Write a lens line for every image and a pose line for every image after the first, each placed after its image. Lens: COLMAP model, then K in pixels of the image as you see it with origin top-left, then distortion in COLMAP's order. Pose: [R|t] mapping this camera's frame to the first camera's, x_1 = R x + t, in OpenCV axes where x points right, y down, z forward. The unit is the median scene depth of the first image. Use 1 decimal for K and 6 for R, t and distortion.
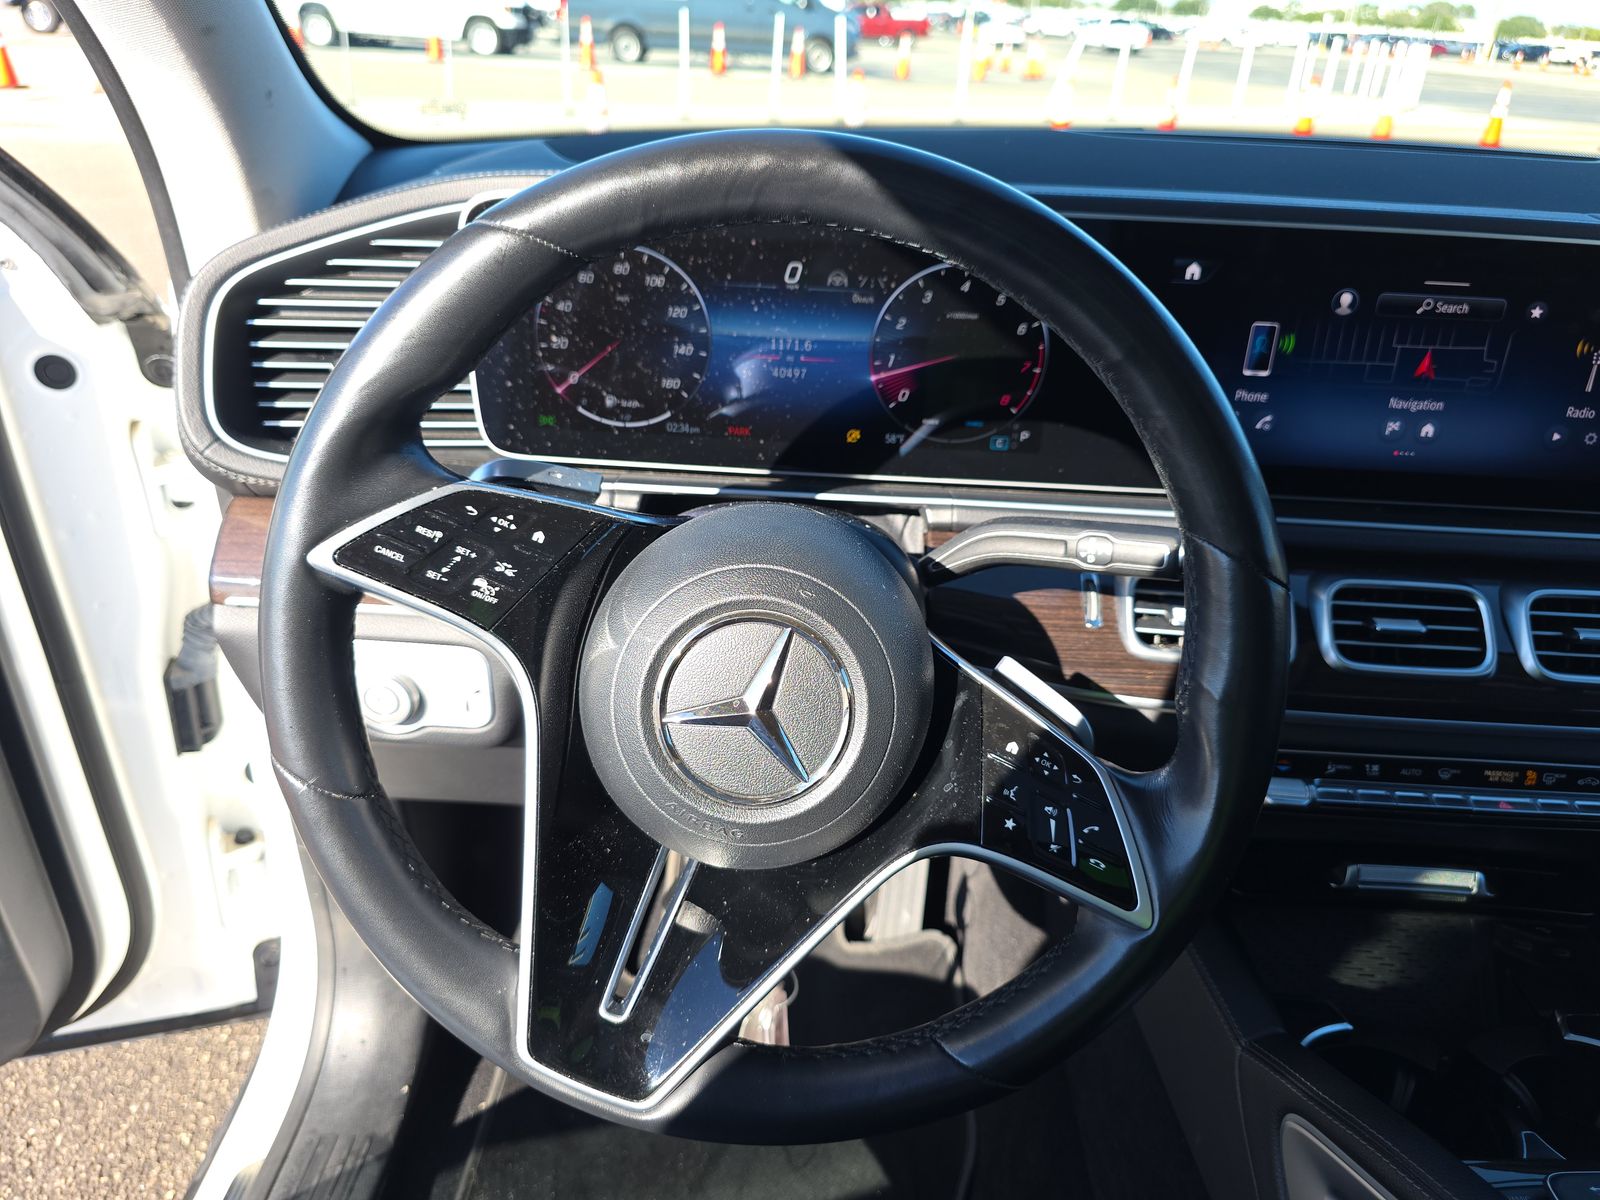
lens RADIAL K [[1058.7, 0, 790.7], [0, 1058.7, 600.4], [0, 0, 1]] dist [0.020711, -0.025690]
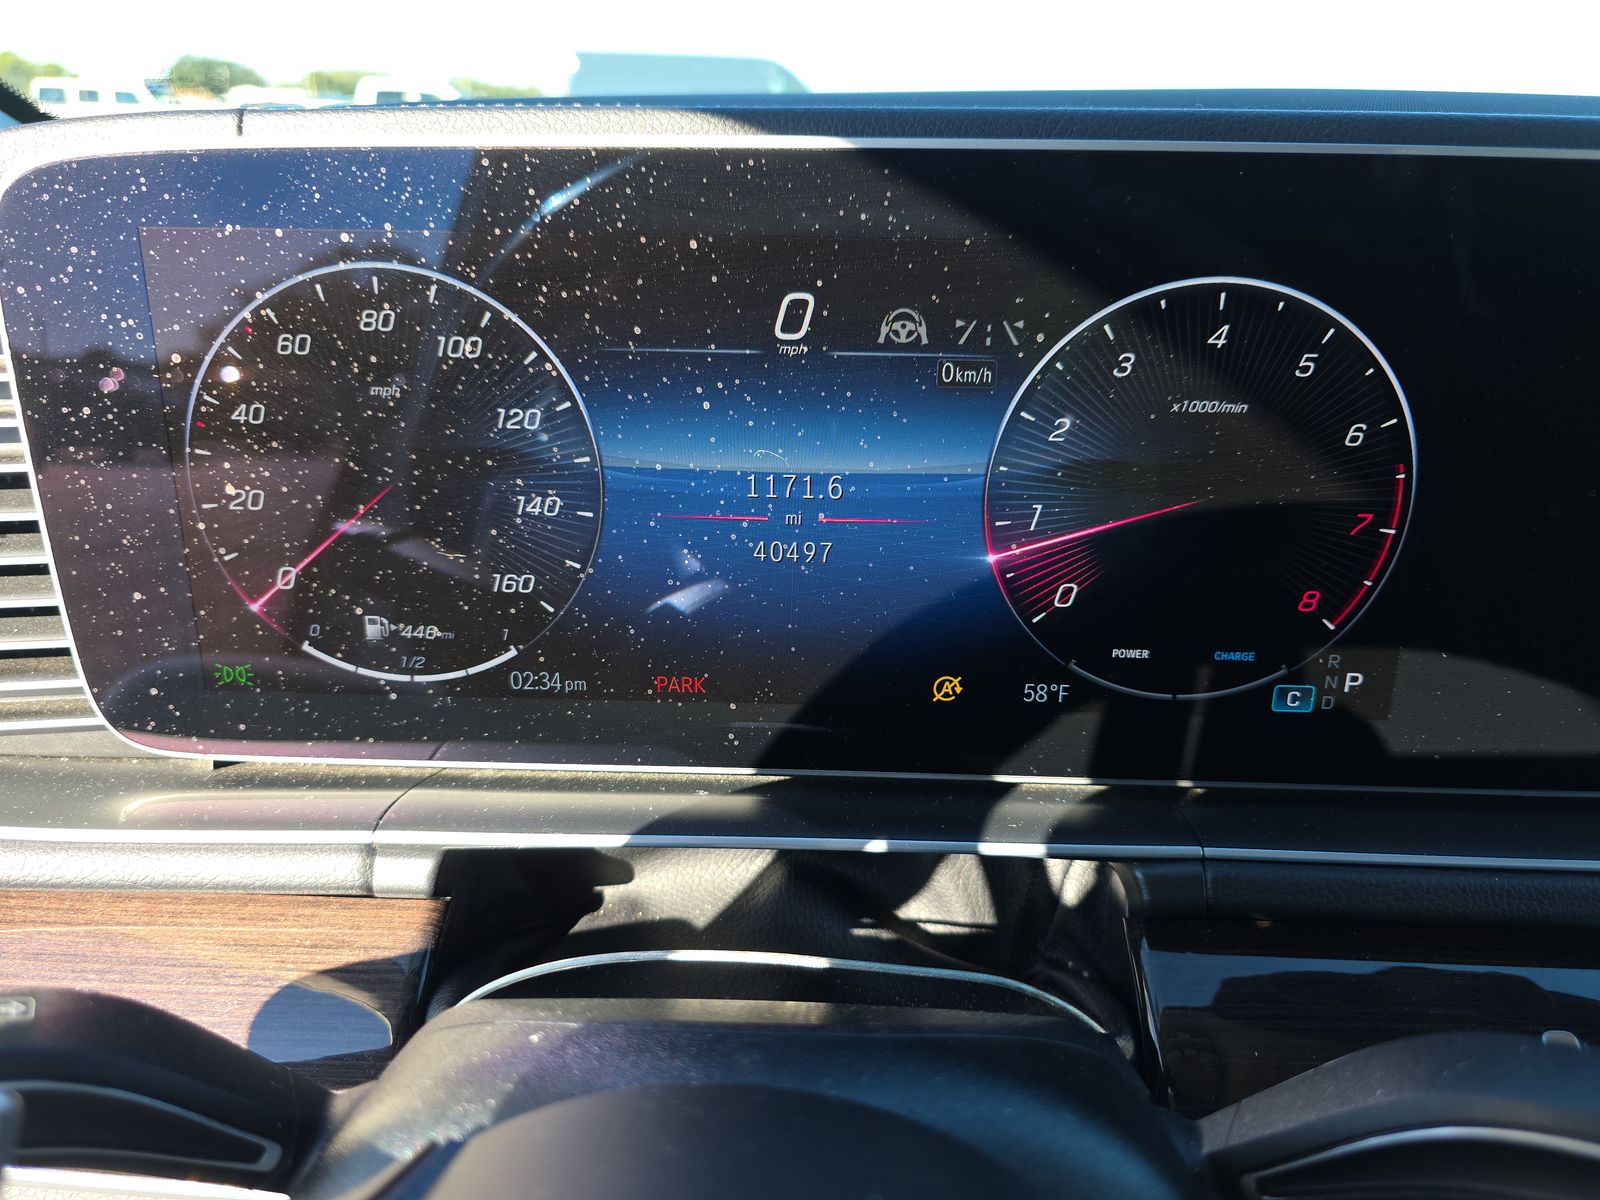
lens RADIAL K [[1058.7, 0, 798.6], [0, 1058.7, 600.6], [0, 0, 1]] dist [0.020711, -0.025690]
pose [[0.999551, -0.029951, -0.000487, 0.000989], [0.029758, 0.994728, -0.098135, -0.157771], [0.003424, 0.098077, 0.995173, 0.596922]]
